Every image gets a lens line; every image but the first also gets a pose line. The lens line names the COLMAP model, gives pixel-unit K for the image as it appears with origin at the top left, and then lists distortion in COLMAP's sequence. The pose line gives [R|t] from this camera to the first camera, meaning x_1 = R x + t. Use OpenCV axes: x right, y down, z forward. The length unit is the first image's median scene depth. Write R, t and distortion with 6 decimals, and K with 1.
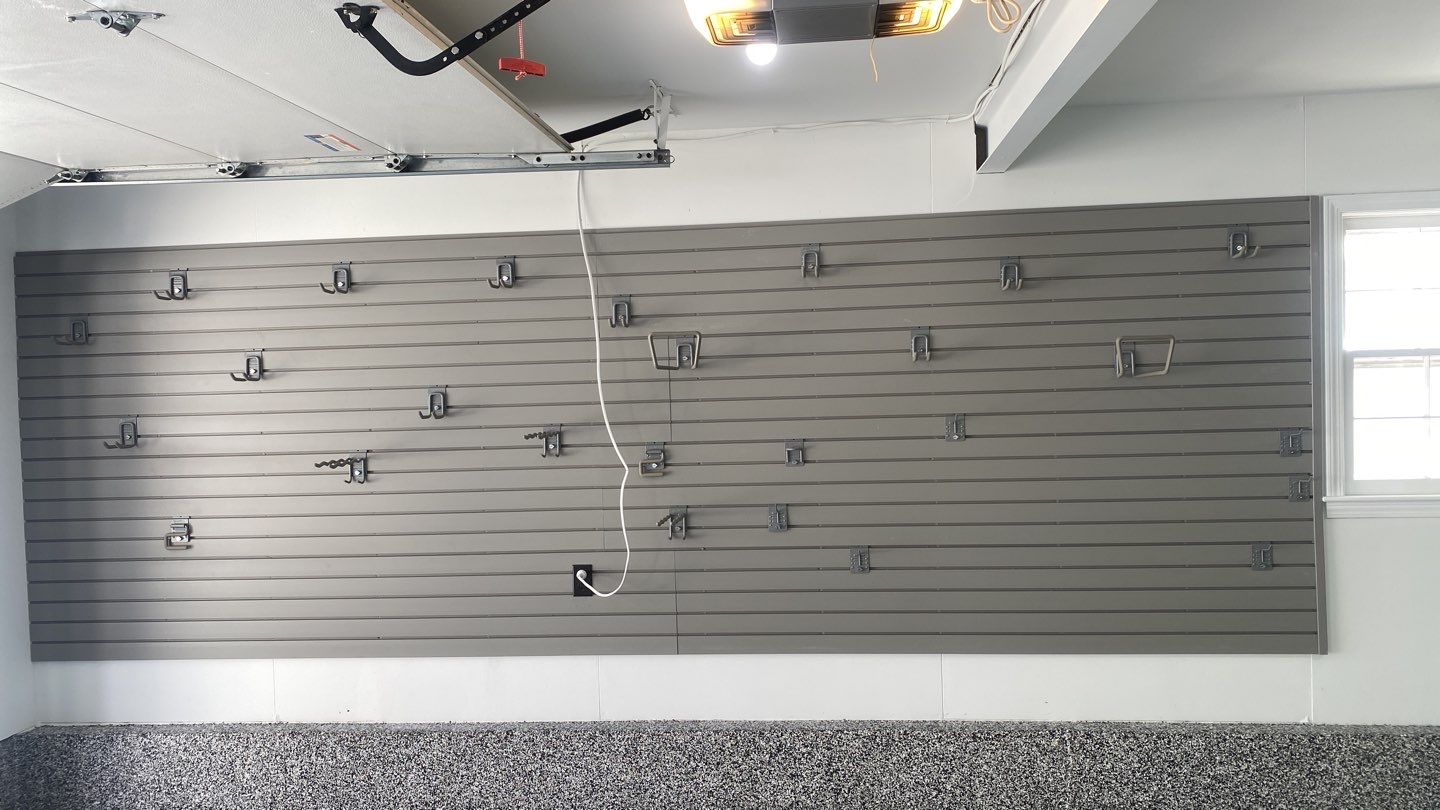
lens RADIAL K [[1094.4, 0, 725.8], [0, 1094.4, 400.7], [0, 0, 1]] dist [0.065288, -0.085491]
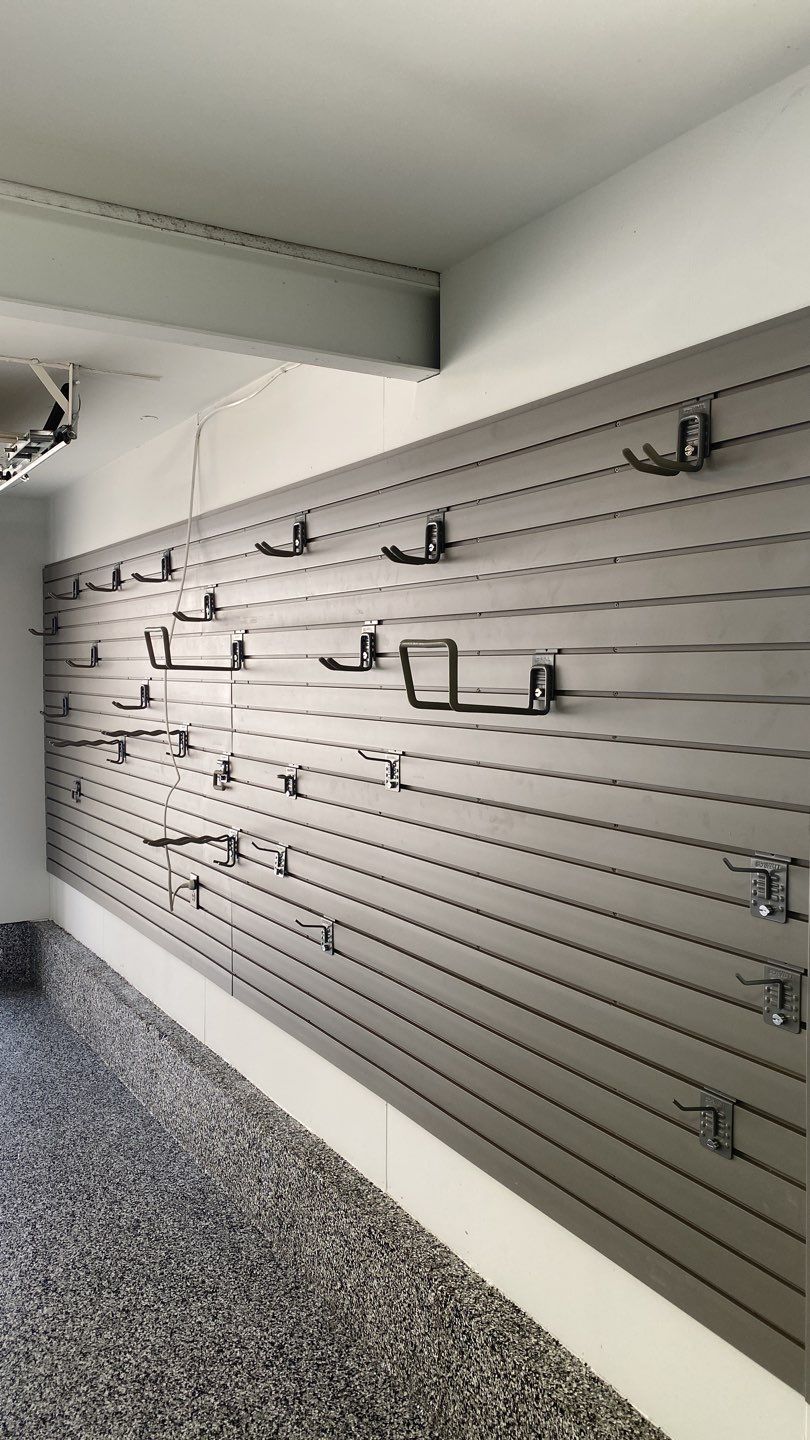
lens RADIAL K [[1094.4, 0, 391.3], [0, 1094.4, 719.6], [0, 0, 1]] dist [0.065288, -0.085491]
pose [[0.581759, 0.071250, -0.810235, 0.732569], [-0.044929, 0.997450, 0.055454, -0.043420], [0.812120, 0.004142, 0.583476, 0.595333]]
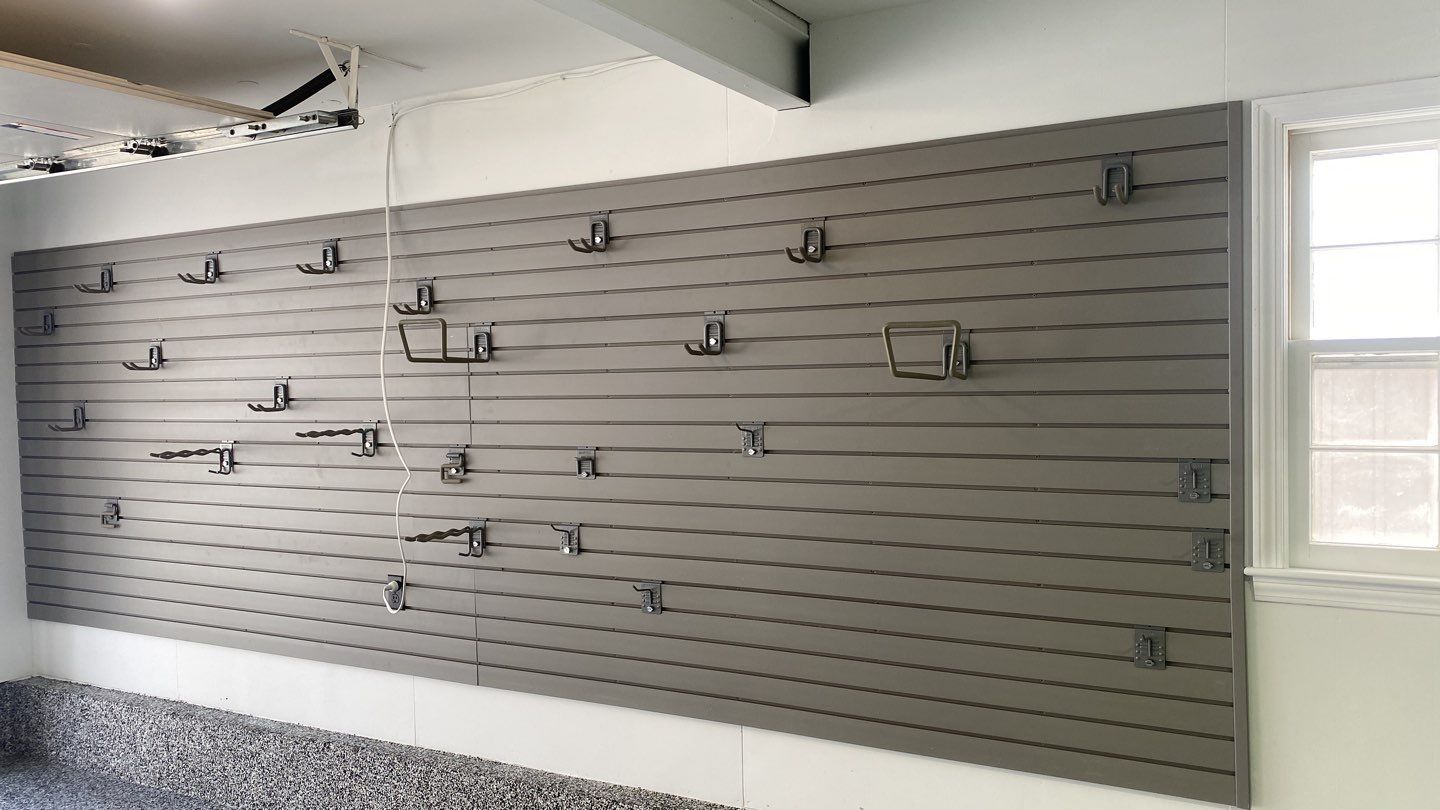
lens RADIAL K [[1094.4, 0, 718.7], [0, 1094.4, 410.2], [0, 0, 1]] dist [0.065288, -0.085491]
pose [[0.918246, 0.024414, -0.395258, 0.484042], [-0.013544, 0.999450, 0.030267, -0.019643], [0.395780, -0.022439, 0.918071, 0.269672]]
